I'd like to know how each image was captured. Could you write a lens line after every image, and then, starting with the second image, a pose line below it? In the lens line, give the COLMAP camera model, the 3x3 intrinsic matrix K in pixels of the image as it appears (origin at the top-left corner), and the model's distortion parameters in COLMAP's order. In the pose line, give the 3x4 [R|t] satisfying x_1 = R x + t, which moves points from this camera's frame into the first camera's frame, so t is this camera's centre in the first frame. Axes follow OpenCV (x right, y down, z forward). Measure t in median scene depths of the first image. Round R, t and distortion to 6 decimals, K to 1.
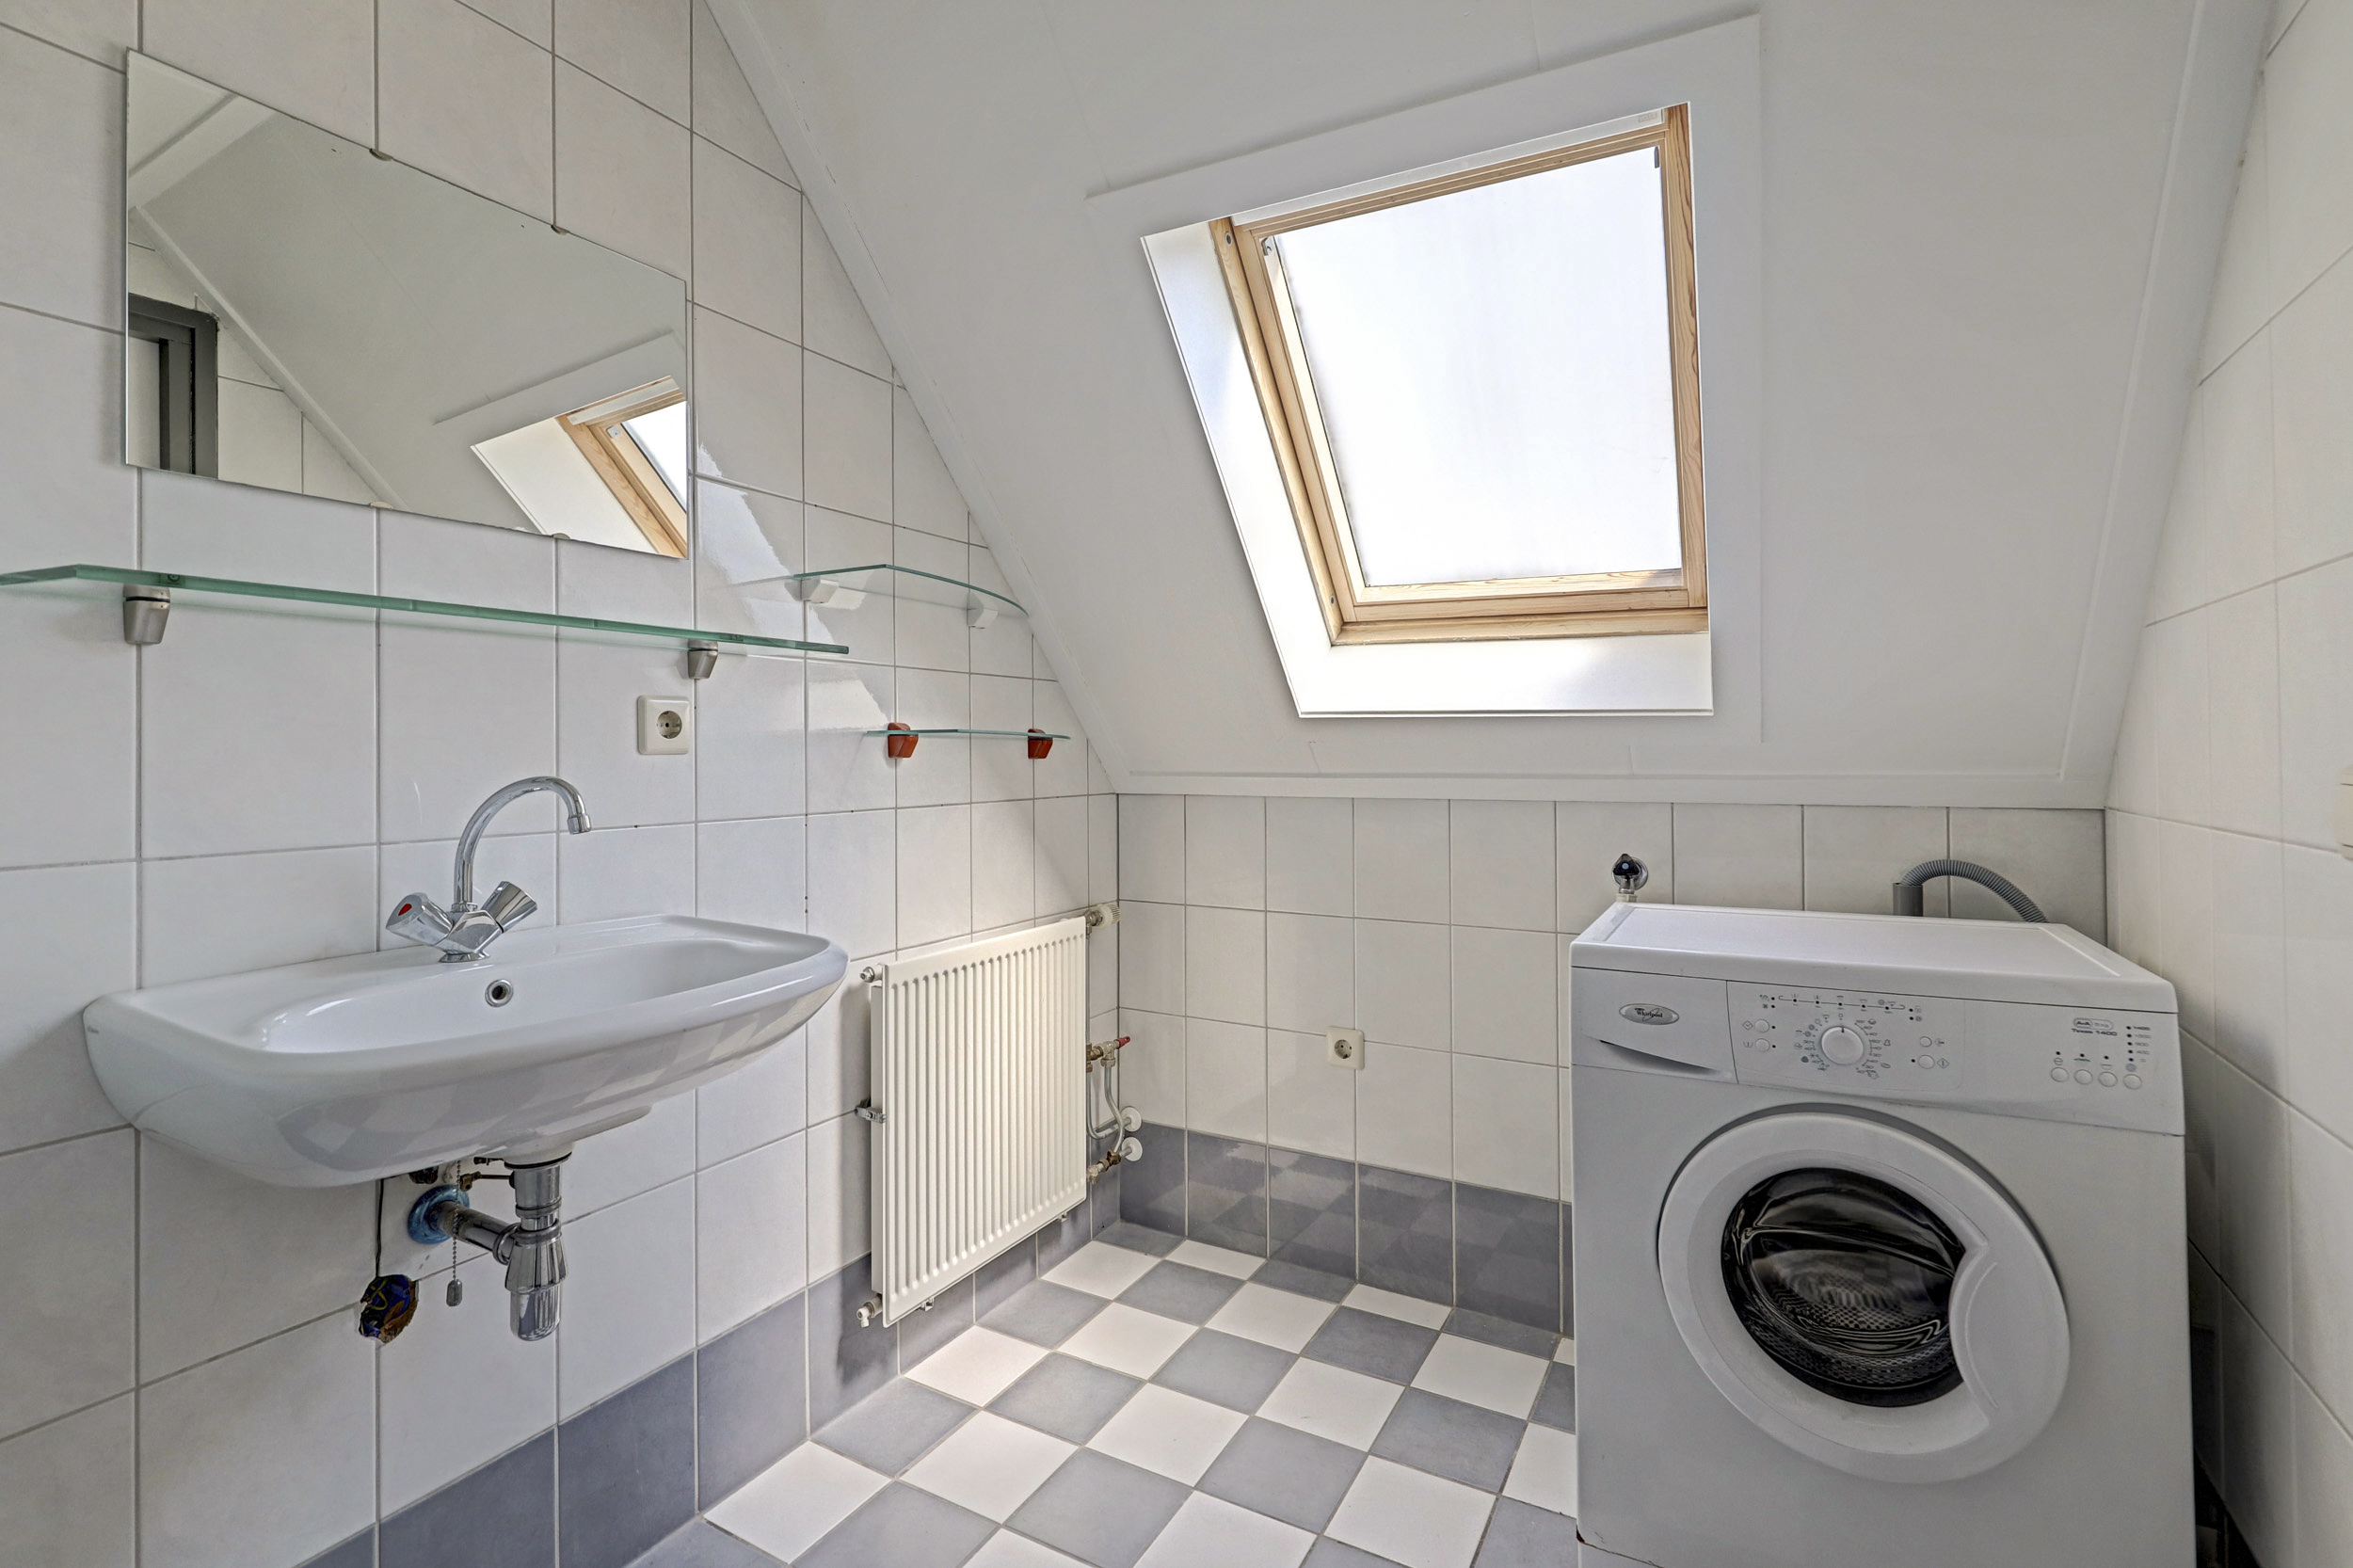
lens RADIAL K [[1072.9, 0, 1172.8], [0, 1072.9, 736.0], [0, 0, 1]] dist [-0.000805, -0.000292]
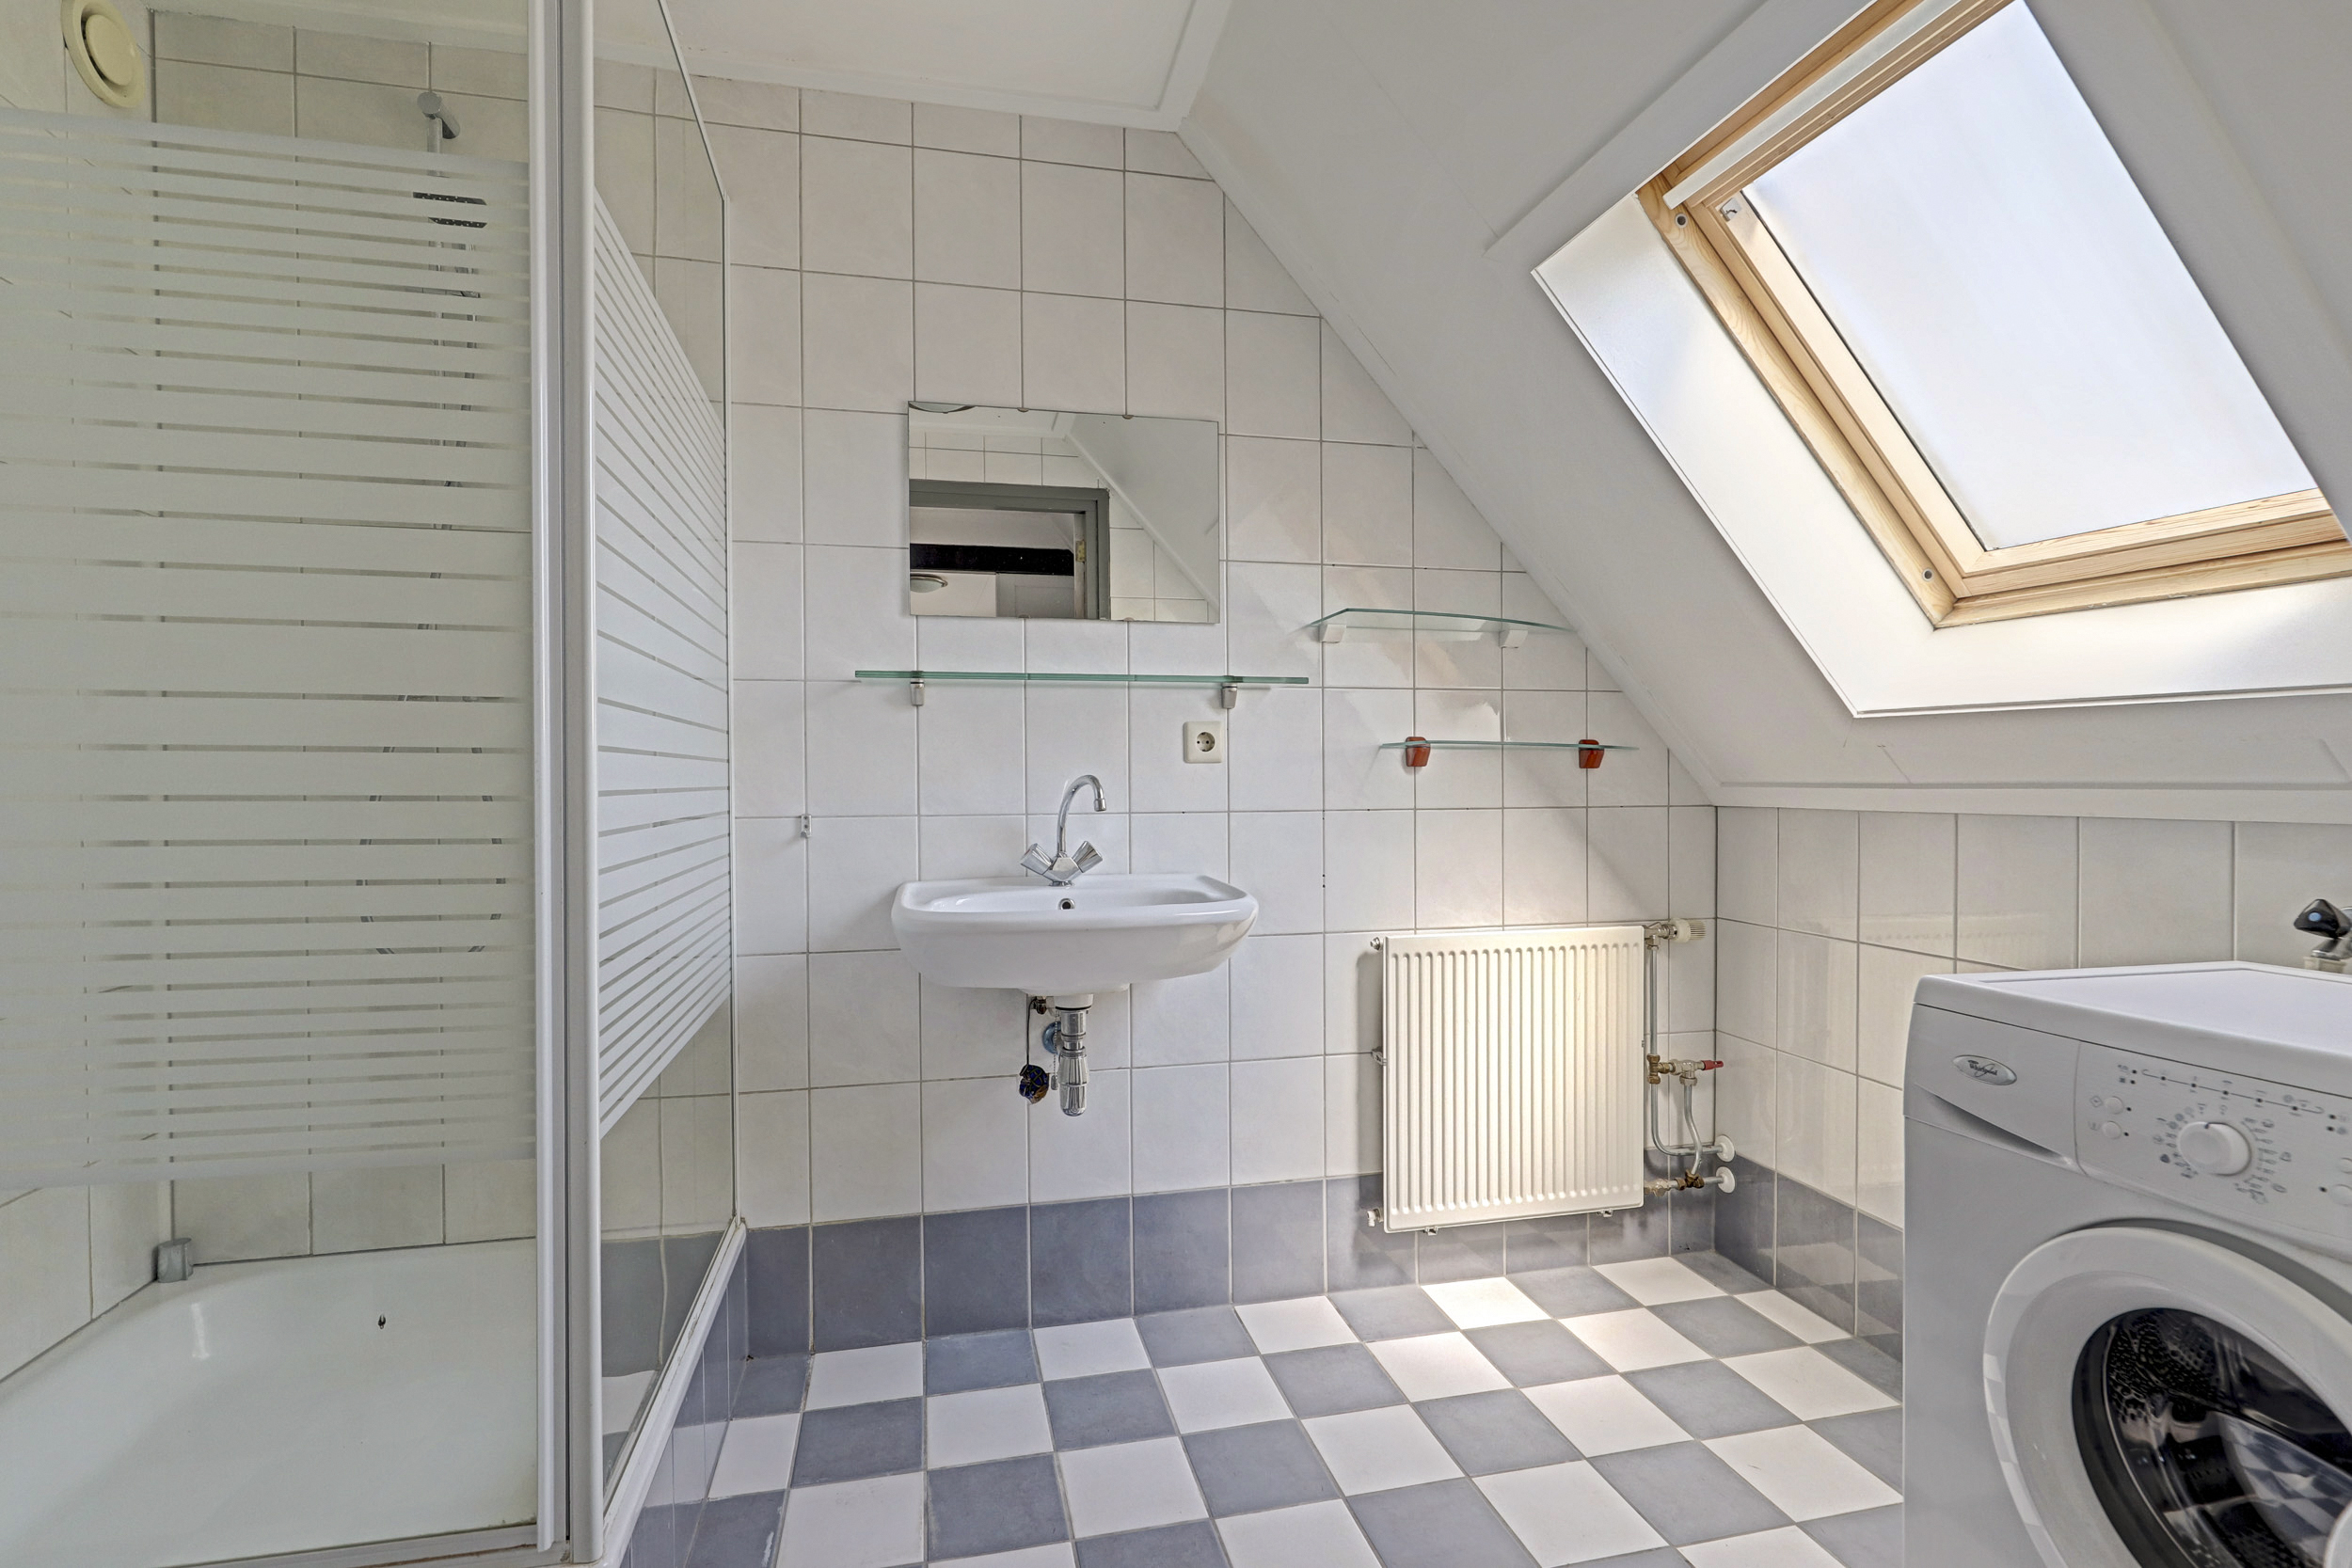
lens RADIAL K [[1071.0, 0, 1170.1], [0, 1071.0, 786.1], [0, 0, 1]] dist [0.000142, -0.000287]
pose [[0.673765, 0.005371, -0.738926, 0.445192], [0.012771, 0.999740, 0.018912, 0.016713], [0.738836, -0.022179, 0.673521, 0.008296]]
